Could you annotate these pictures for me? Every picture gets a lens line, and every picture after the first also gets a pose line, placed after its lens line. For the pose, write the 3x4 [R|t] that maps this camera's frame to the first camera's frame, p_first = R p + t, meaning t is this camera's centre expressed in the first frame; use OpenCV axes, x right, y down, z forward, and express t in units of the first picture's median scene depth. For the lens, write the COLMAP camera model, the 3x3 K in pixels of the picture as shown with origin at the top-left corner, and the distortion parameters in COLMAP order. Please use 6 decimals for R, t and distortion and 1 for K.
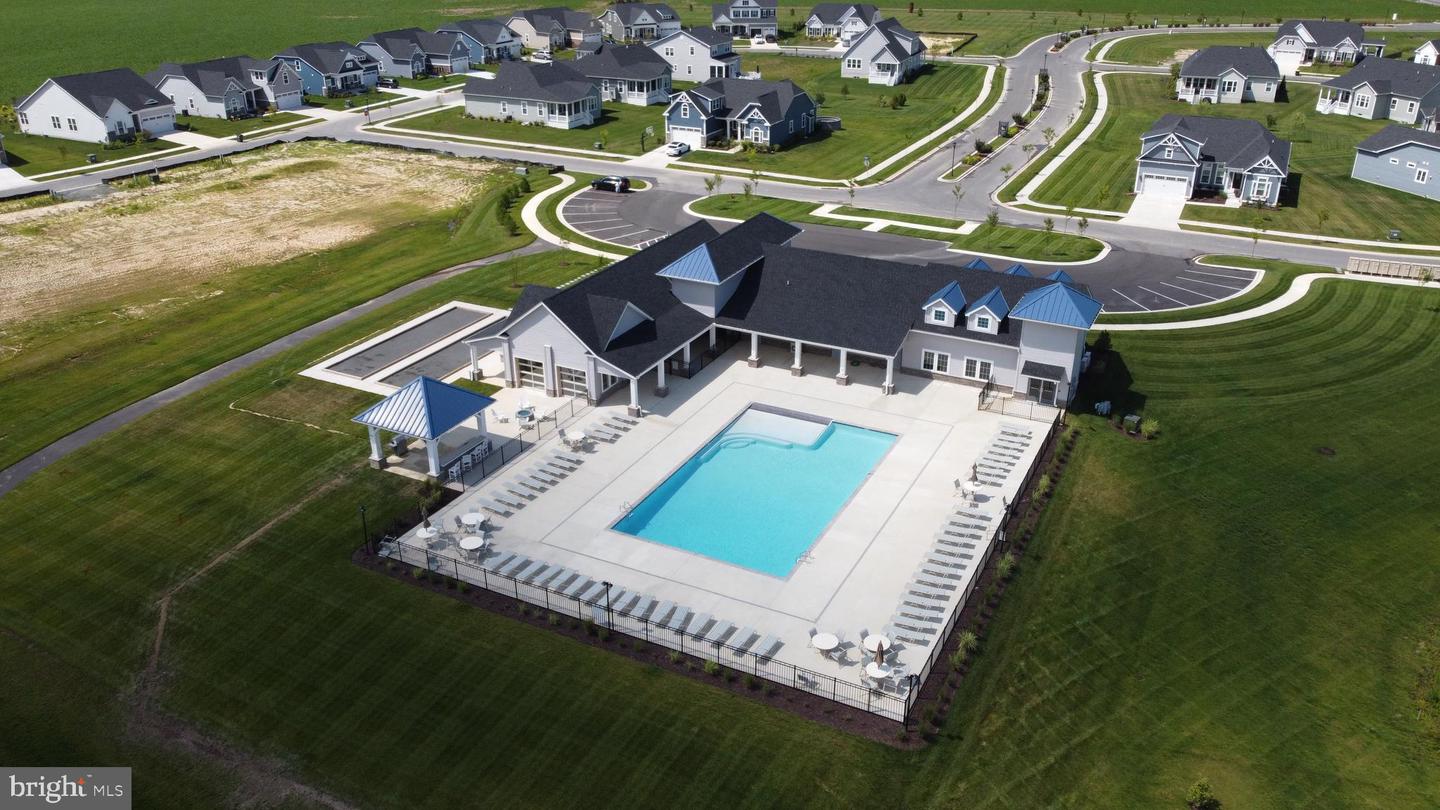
lens RADIAL K [[1085.7, 0, 720.0], [0, 1085.7, 405.0], [0, 0, 1]] dist [-0.023292, -0.004521]
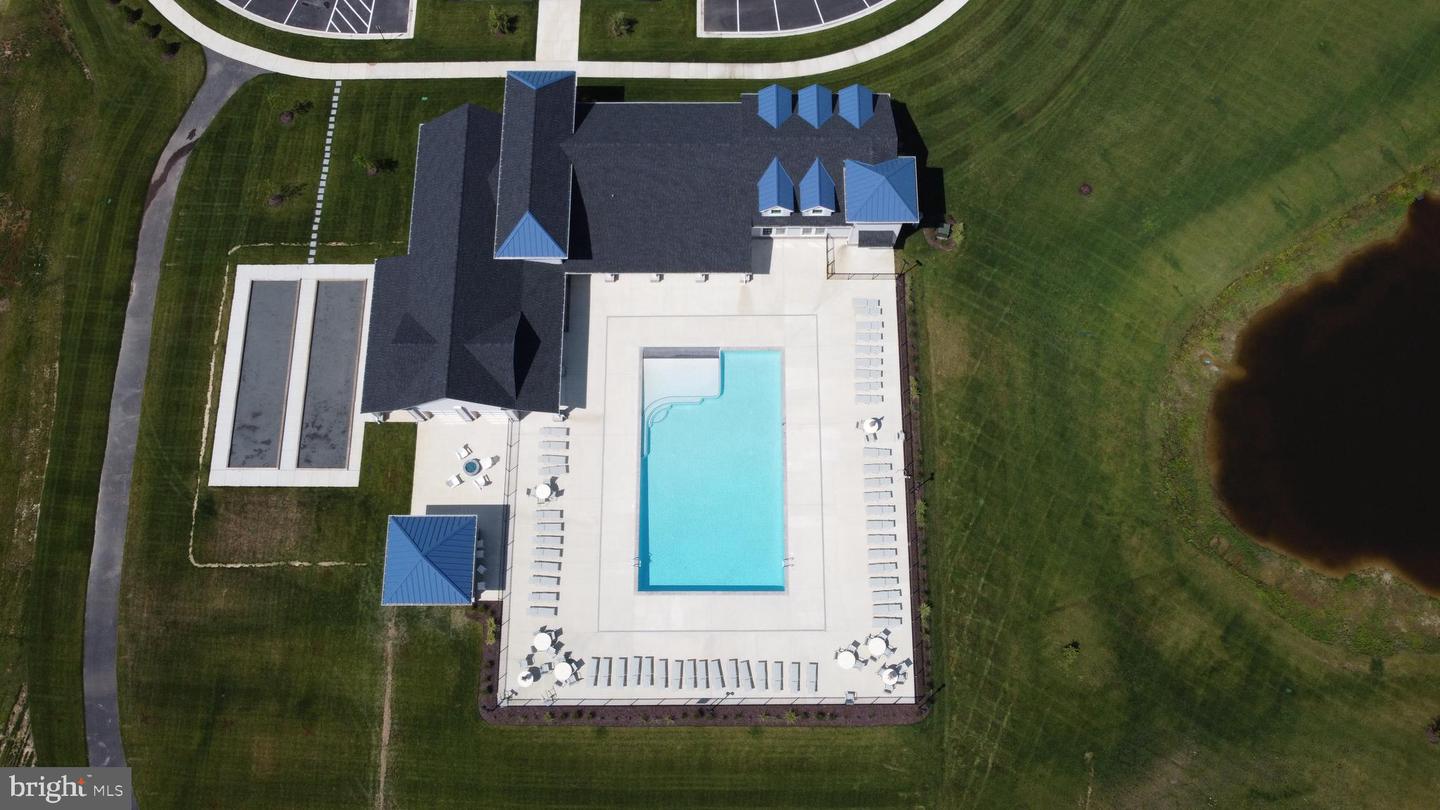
lens RADIAL K [[1085.7, 0, 720.0], [0, 1085.7, 405.0], [0, 0, 1]] dist [-0.023292, -0.004521]
pose [[0.889210, -0.440639, 0.123053, -0.059645], [0.194625, 0.607757, 0.769904, -0.786773], [-0.414036, -0.660657, 0.626183, 0.230001]]
